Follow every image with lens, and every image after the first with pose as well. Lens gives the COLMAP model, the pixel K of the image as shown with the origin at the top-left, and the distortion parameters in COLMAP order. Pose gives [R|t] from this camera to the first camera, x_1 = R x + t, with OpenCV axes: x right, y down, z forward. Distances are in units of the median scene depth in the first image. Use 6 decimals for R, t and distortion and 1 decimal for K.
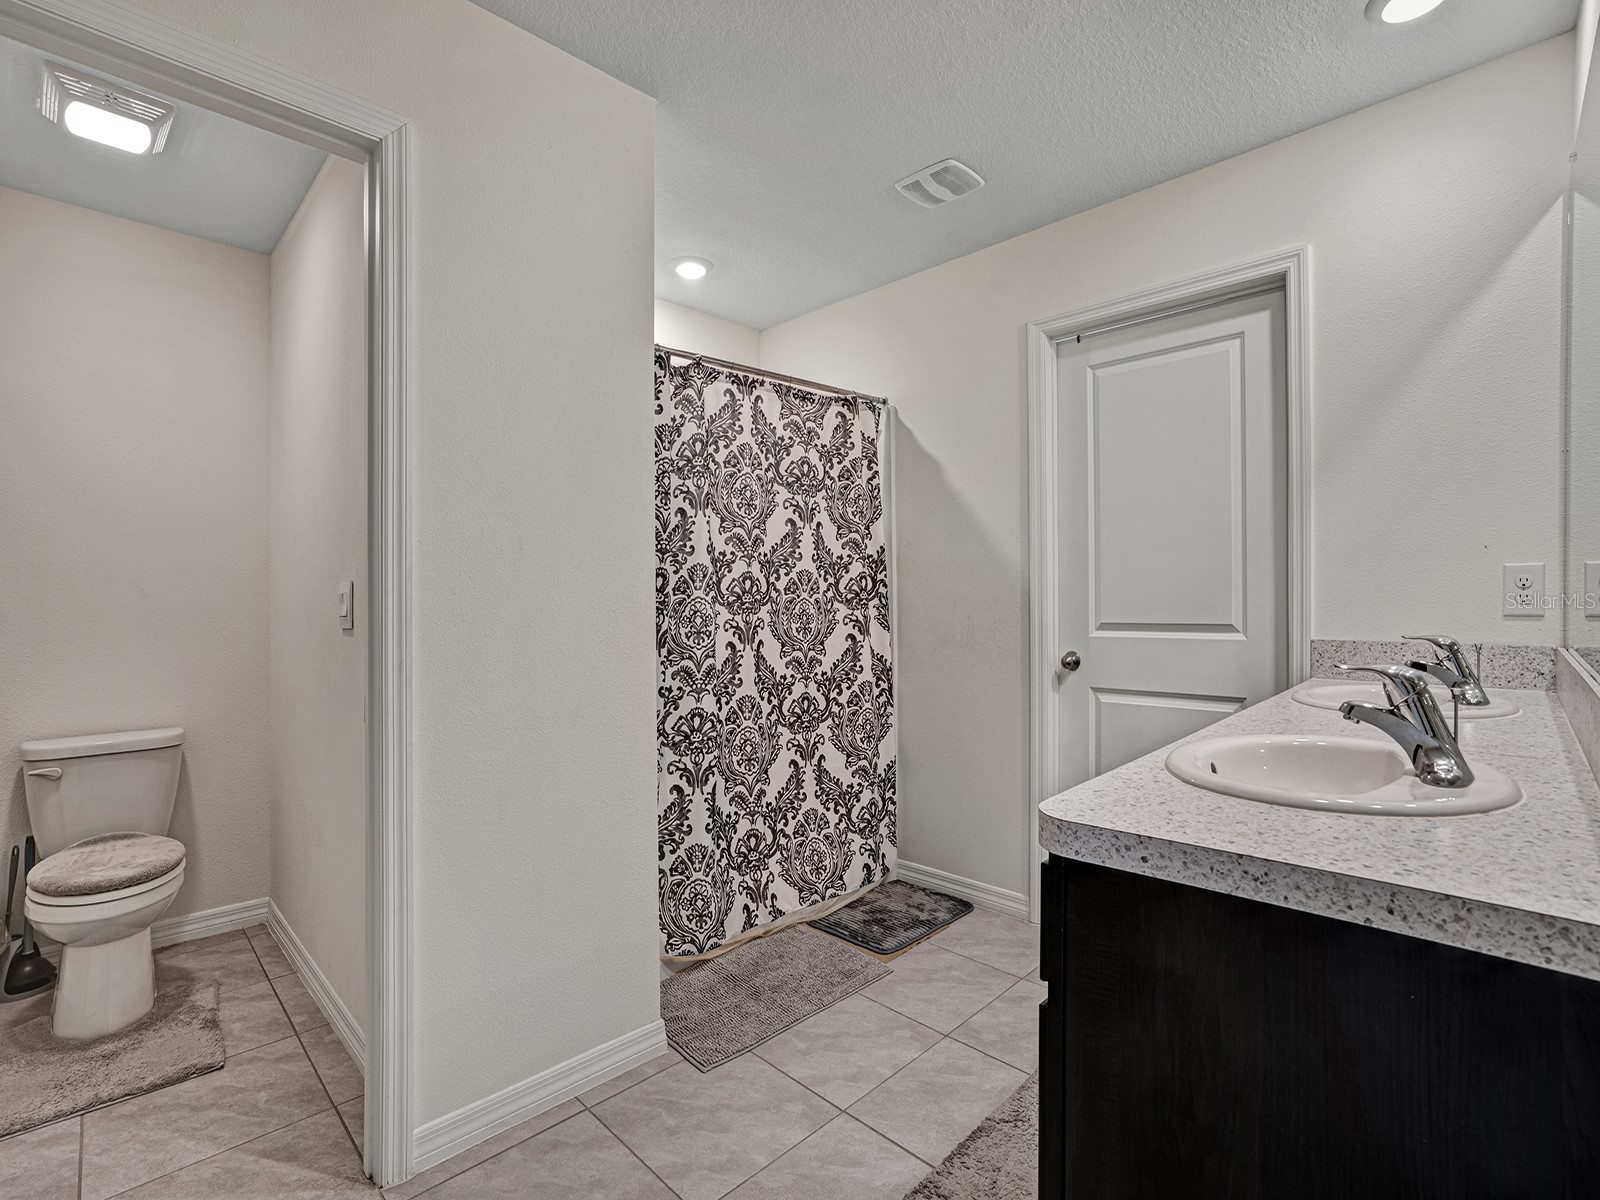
lens RADIAL K [[740.7, 0, 800.6], [0, 740.7, 599.8], [0, 0, 1]] dist [-0.044288, 0.006629]
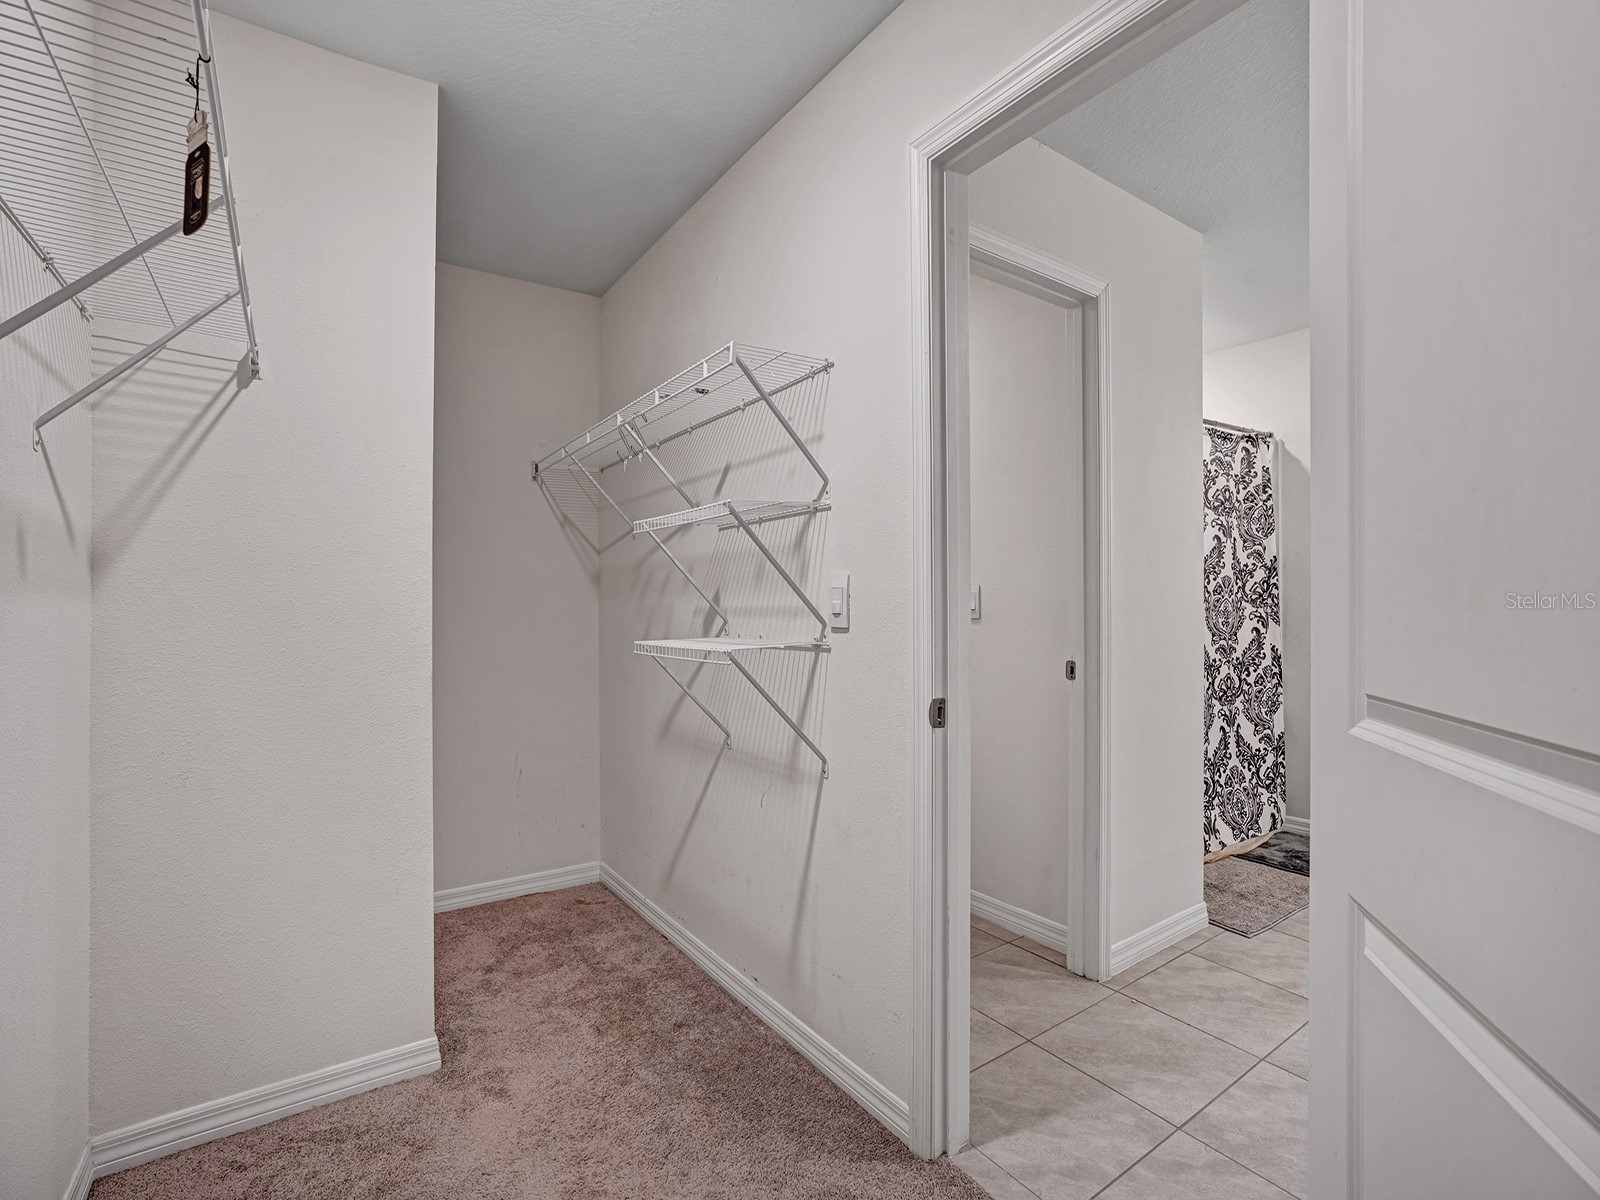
lens RADIAL K [[740.7, 0, 794.5], [0, 740.7, 600.8], [0, 0, 1]] dist [-0.044288, 0.006629]
pose [[0.985298, 0.002626, -0.170822, -0.490647], [-0.002410, 0.999996, 0.001473, 0.002254], [0.170825, -0.001039, 0.985301, -0.332969]]
